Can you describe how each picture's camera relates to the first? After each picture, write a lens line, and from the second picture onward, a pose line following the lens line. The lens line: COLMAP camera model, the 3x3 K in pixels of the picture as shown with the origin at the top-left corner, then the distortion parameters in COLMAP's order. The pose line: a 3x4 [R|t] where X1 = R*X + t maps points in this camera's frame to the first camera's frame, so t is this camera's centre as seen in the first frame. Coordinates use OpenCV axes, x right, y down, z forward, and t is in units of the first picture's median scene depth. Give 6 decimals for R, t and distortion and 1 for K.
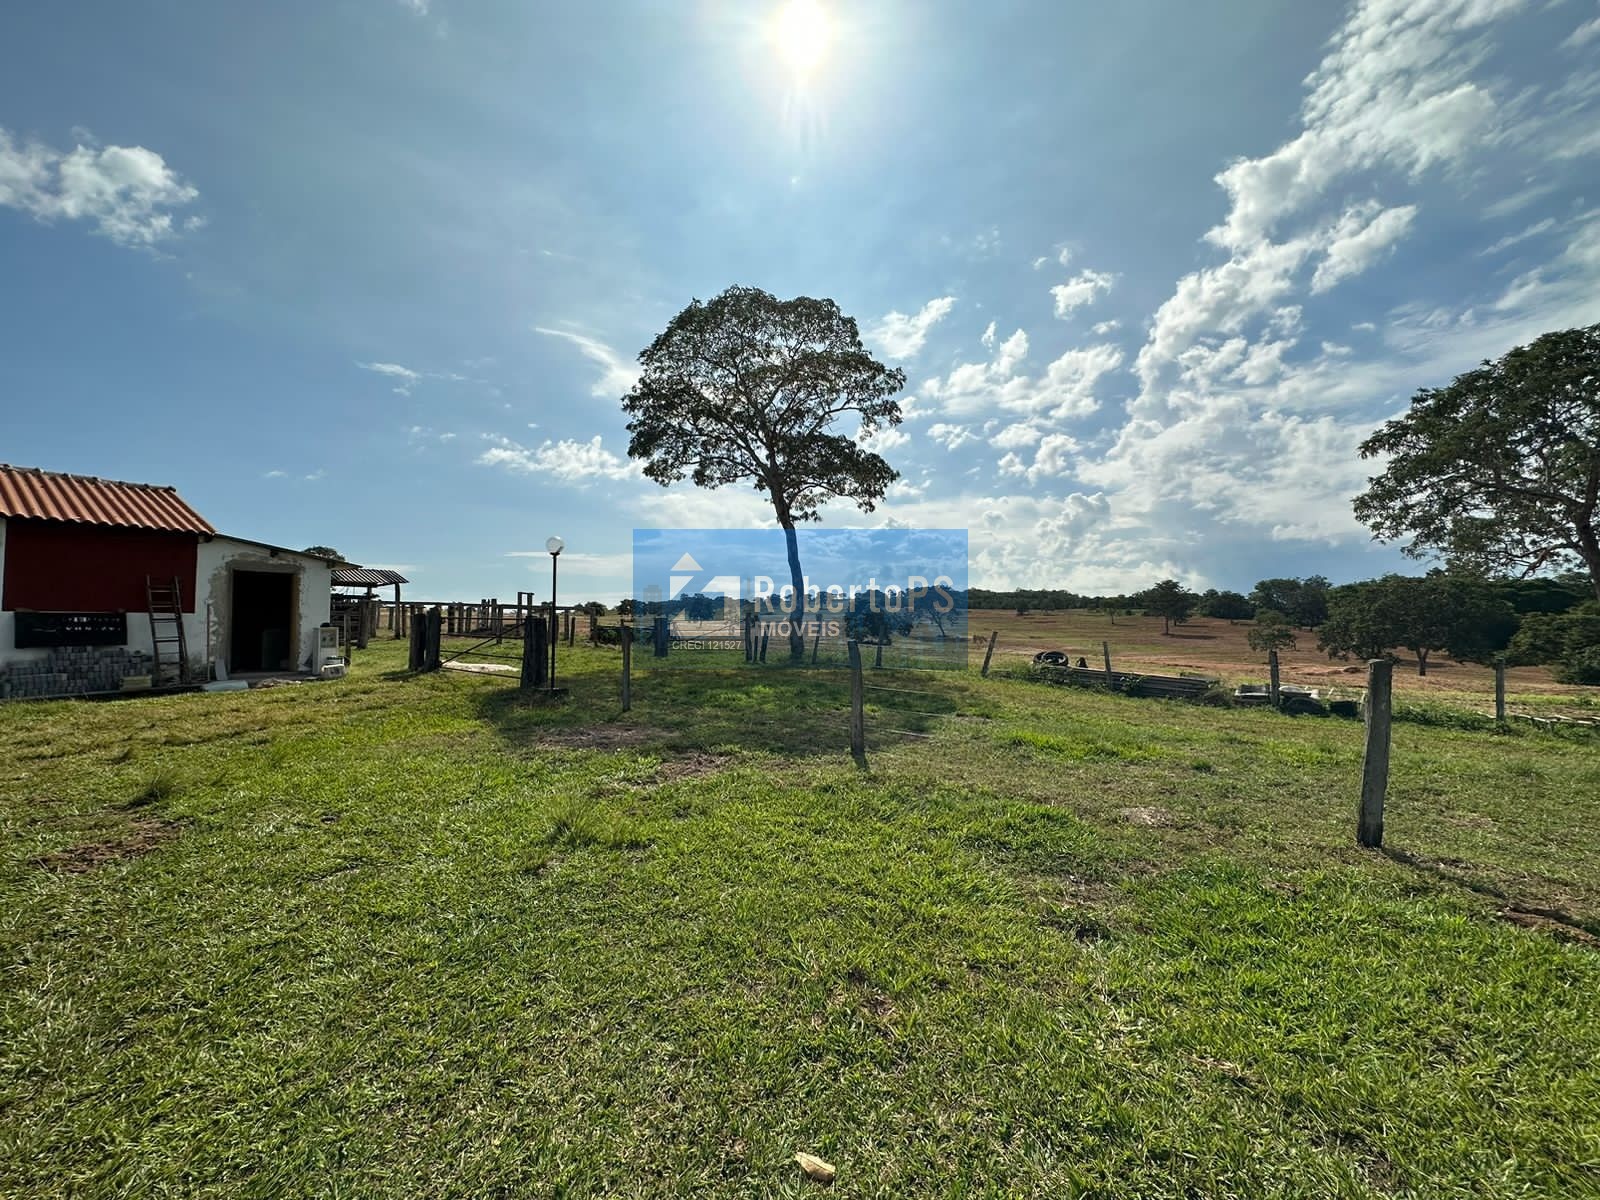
lens RADIAL K [[637.6, 0, 799.8], [0, 637.6, 601.3], [0, 0, 1]] dist [-0.000969, 0.000566]
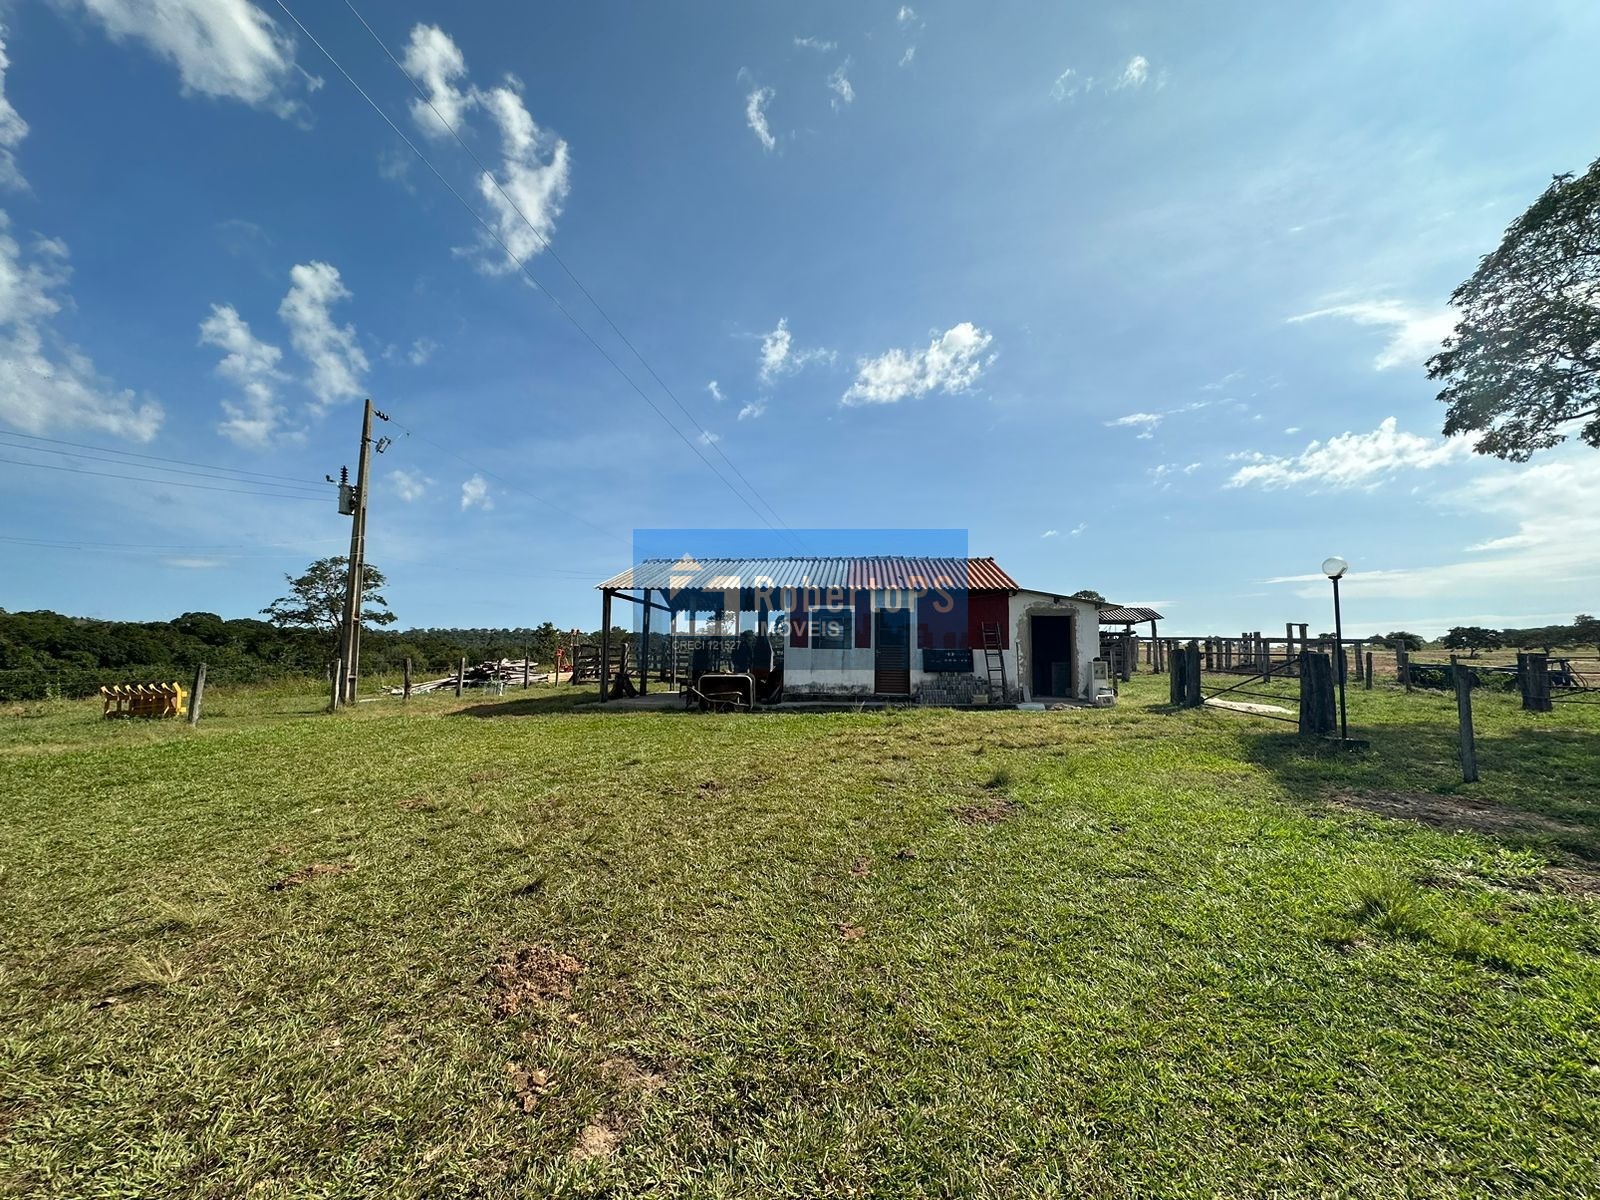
lens RADIAL K [[637.9, 0, 800.3], [0, 637.9, 601.0], [0, 0, 1]] dist [-0.000136, 0.000310]
pose [[0.482304, -0.070278, -0.873180, 0.004988], [0.022123, 0.997436, -0.068059, -0.000852], [0.875725, 0.013508, 0.482622, -0.014260]]
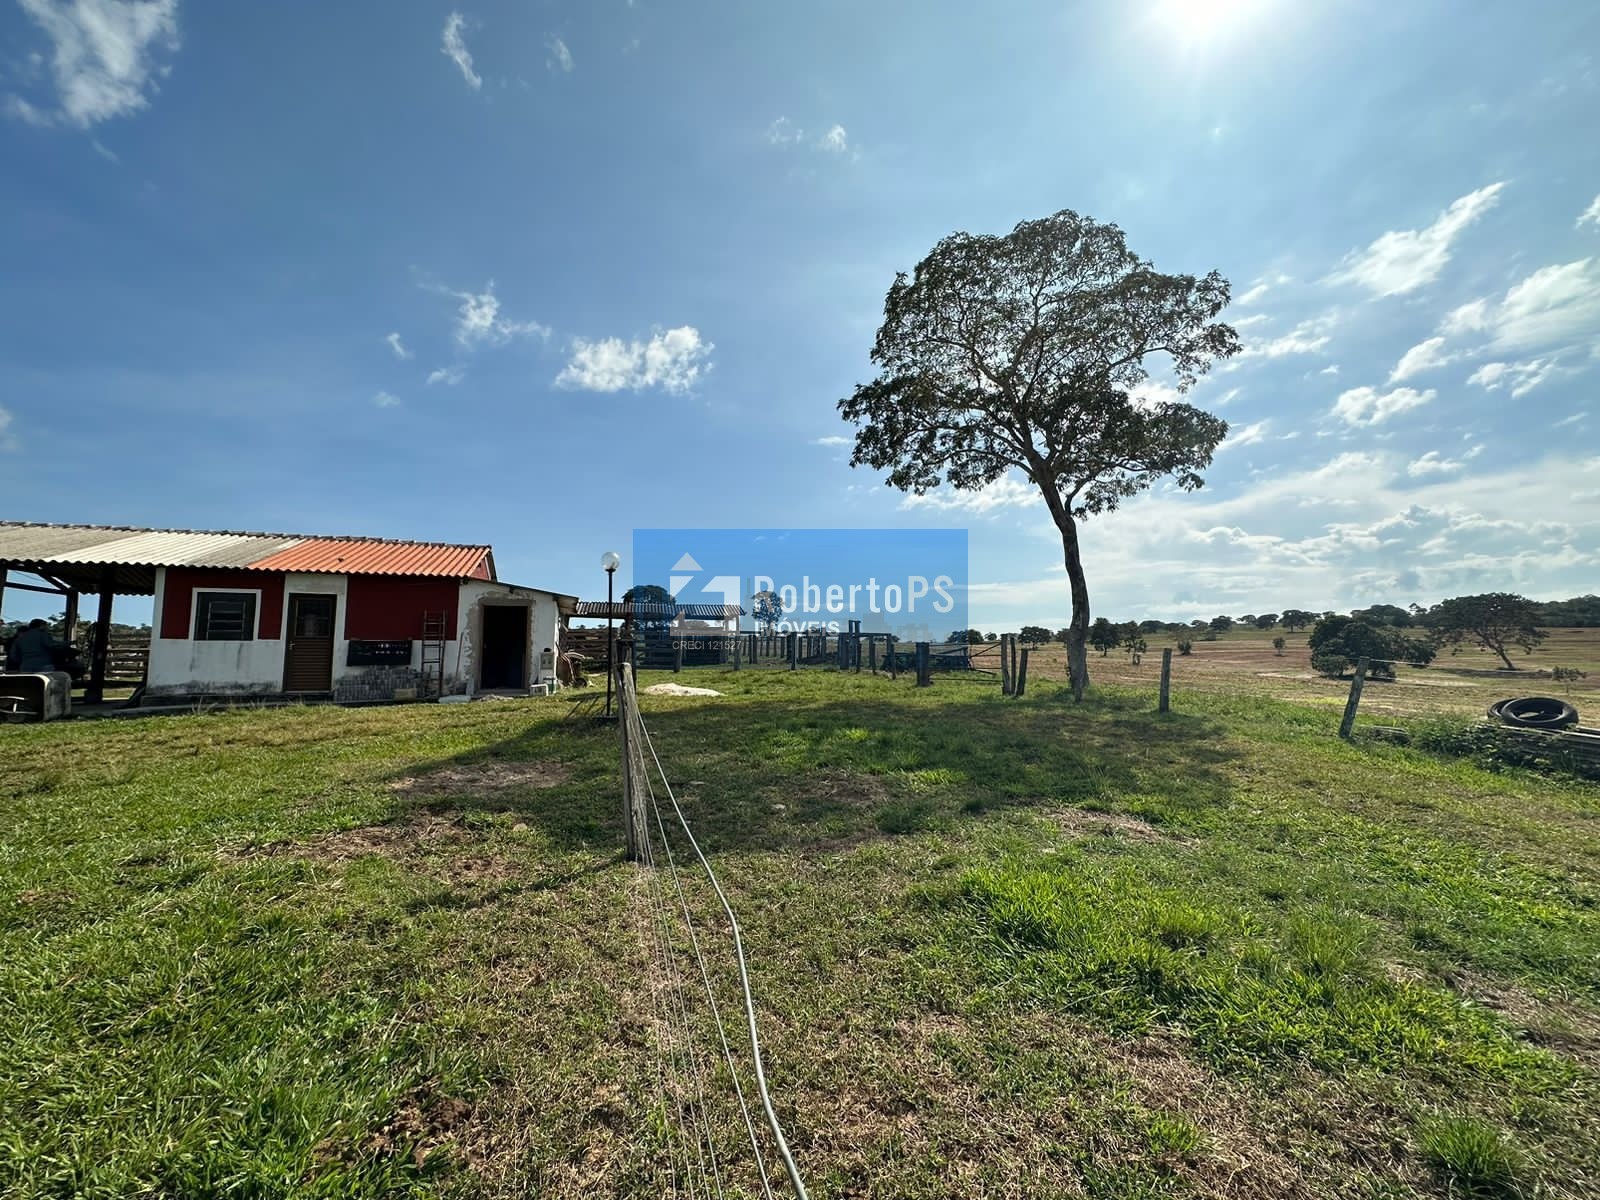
lens RADIAL K [[632.1, 0, 807.5], [0, 632.1, 596.2], [0, 0, 1]] dist [-0.000720, 0.000297]
pose [[0.807197, -0.054797, -0.587733, 0.209881], [0.023224, 0.997859, -0.061139, 0.014360], [0.589825, 0.035702, 0.806742, 0.236935]]
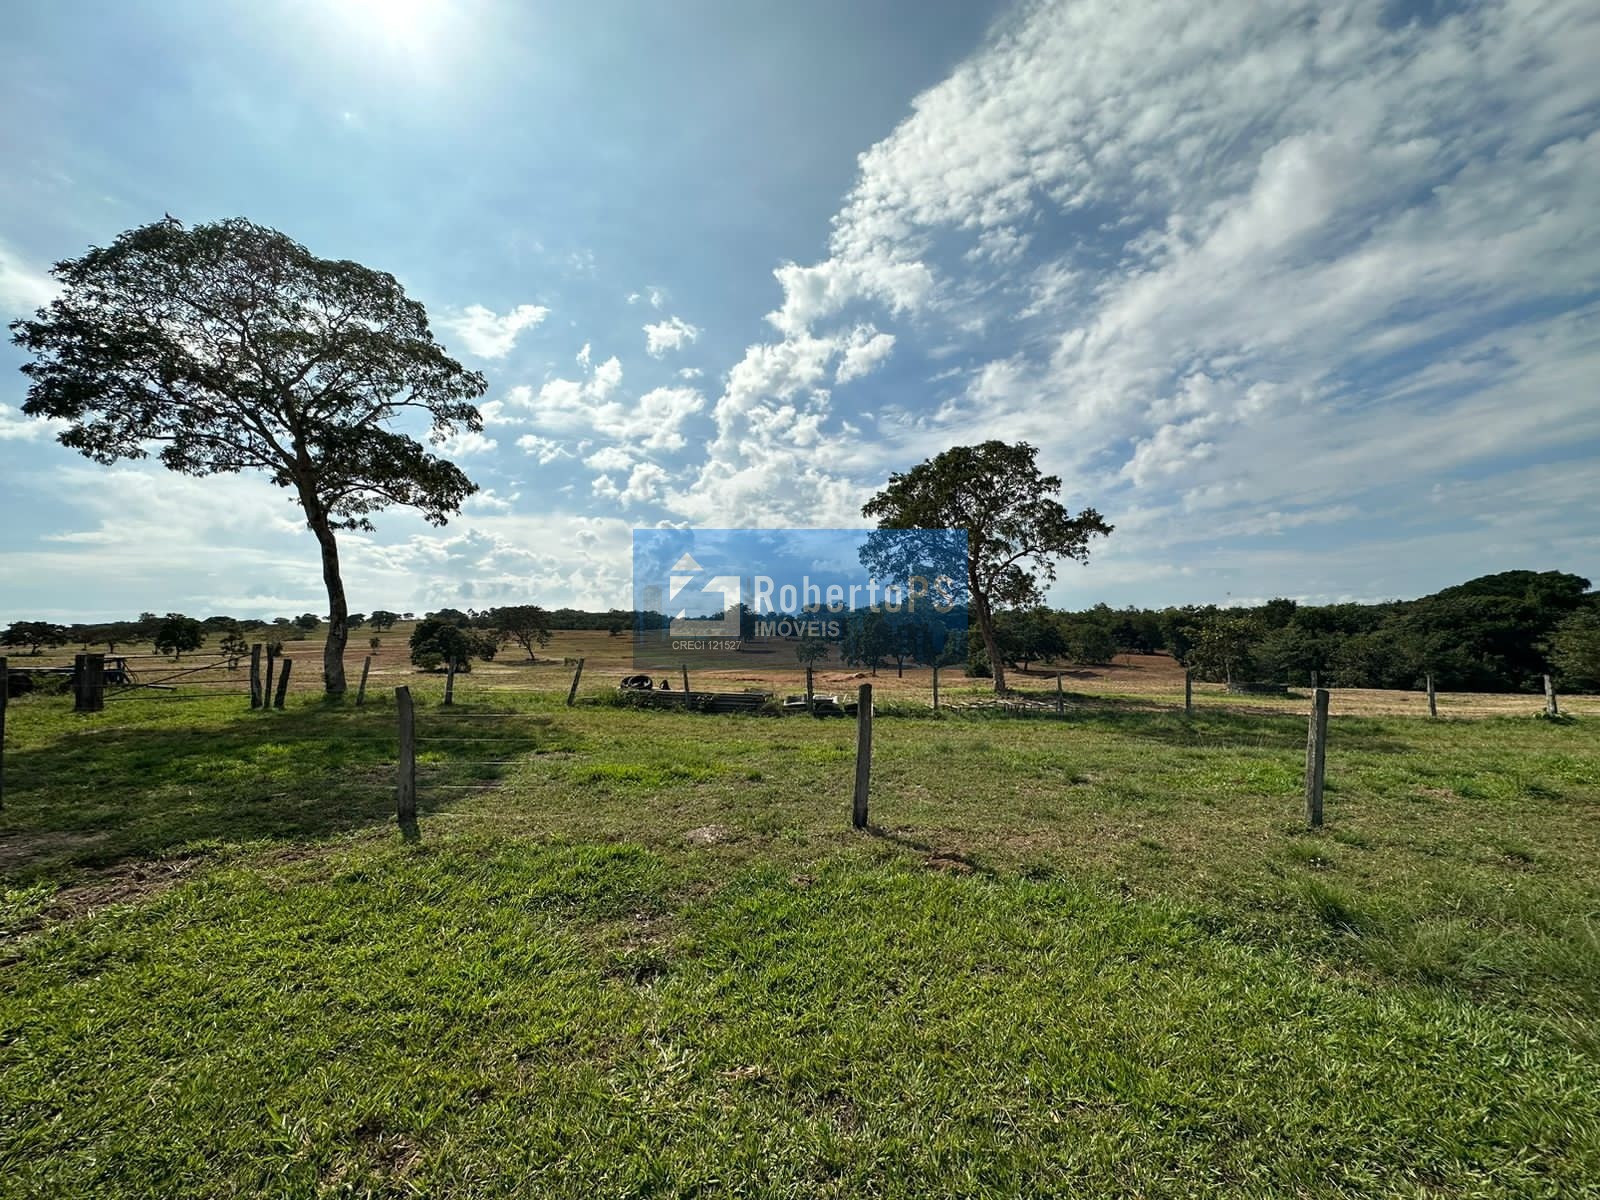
lens RADIAL K [[637.6, 0, 799.8], [0, 637.6, 601.3], [0, 0, 1]] dist [-0.000969, 0.000566]
pose [[0.815554, 0.014362, 0.578503, 0.008355], [0.004017, 0.999527, -0.030477, -0.008899], [-0.578667, 0.027180, 0.815111, -0.000474]]
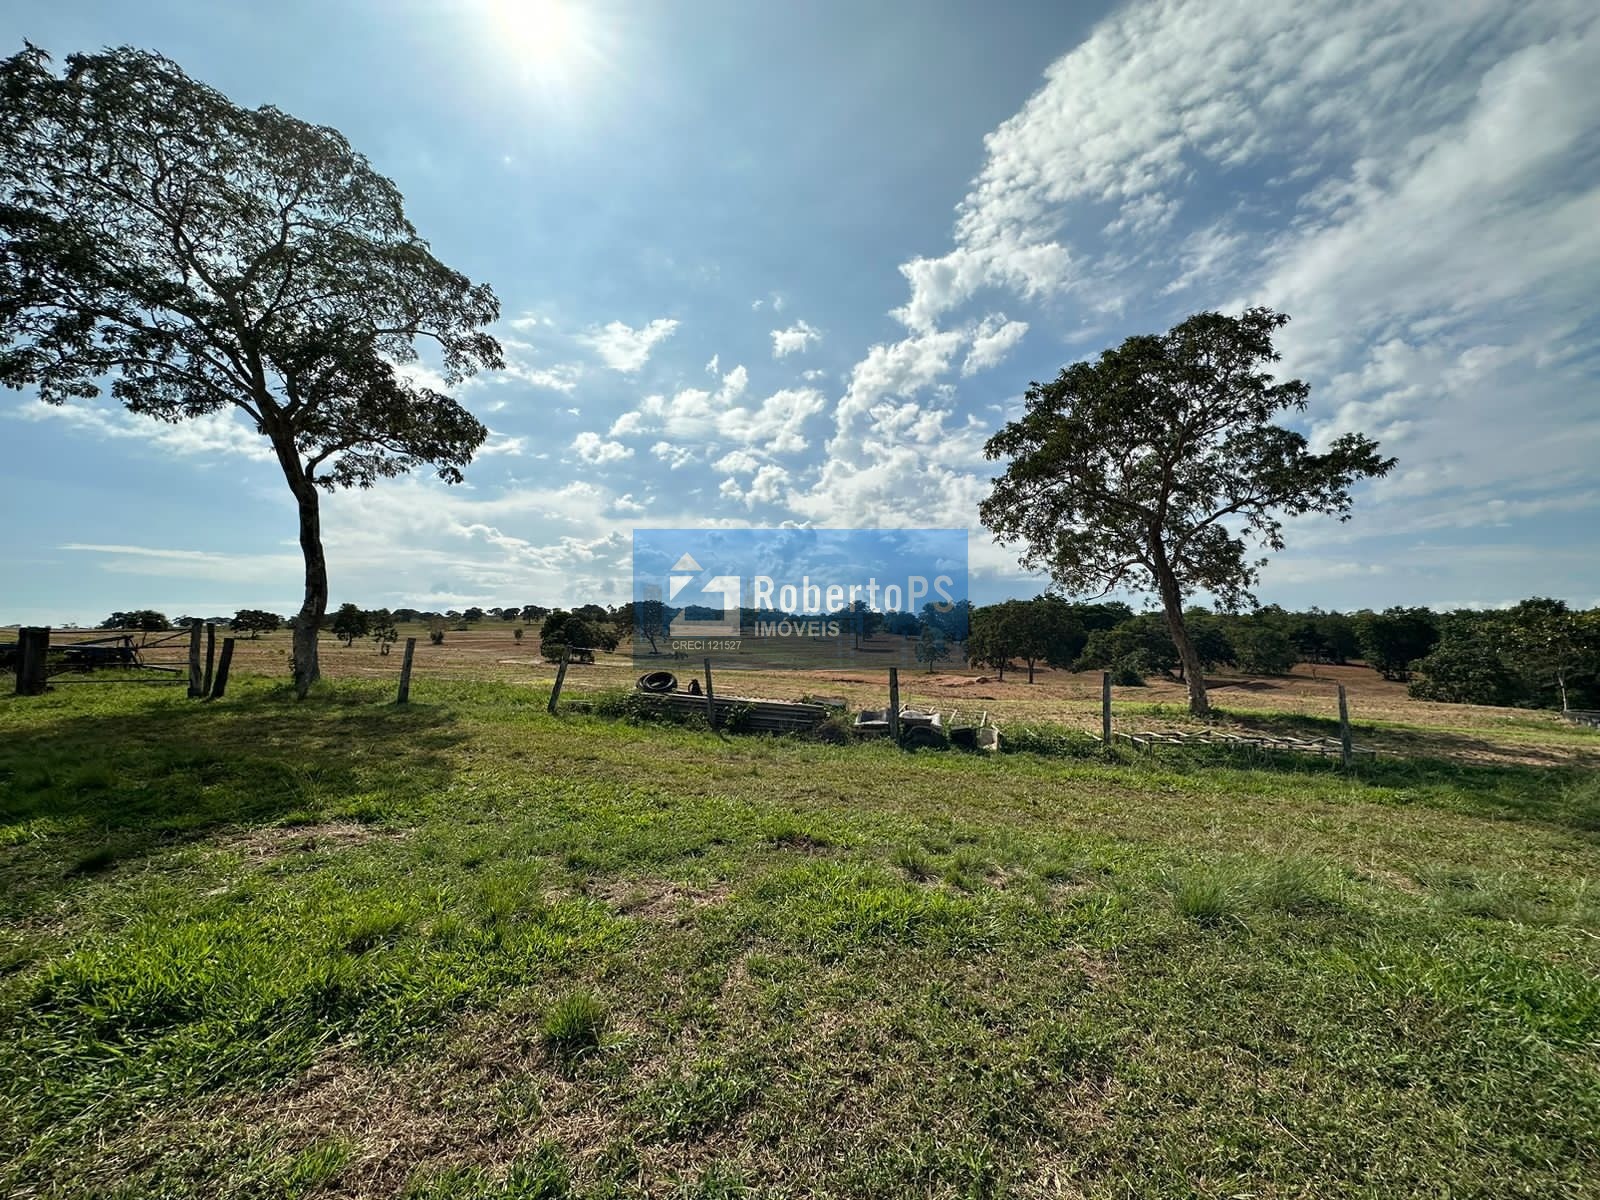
lens RADIAL K [[632.9, 0, 793.3], [0, 632.9, 594.1], [0, 0, 1]] dist [-0.001904, 0.000404]
pose [[0.914194, 0.024894, 0.404510, 0.226799], [-0.009496, 0.999153, -0.040030, 0.014318], [-0.405165, 0.032754, 0.913657, 0.243487]]
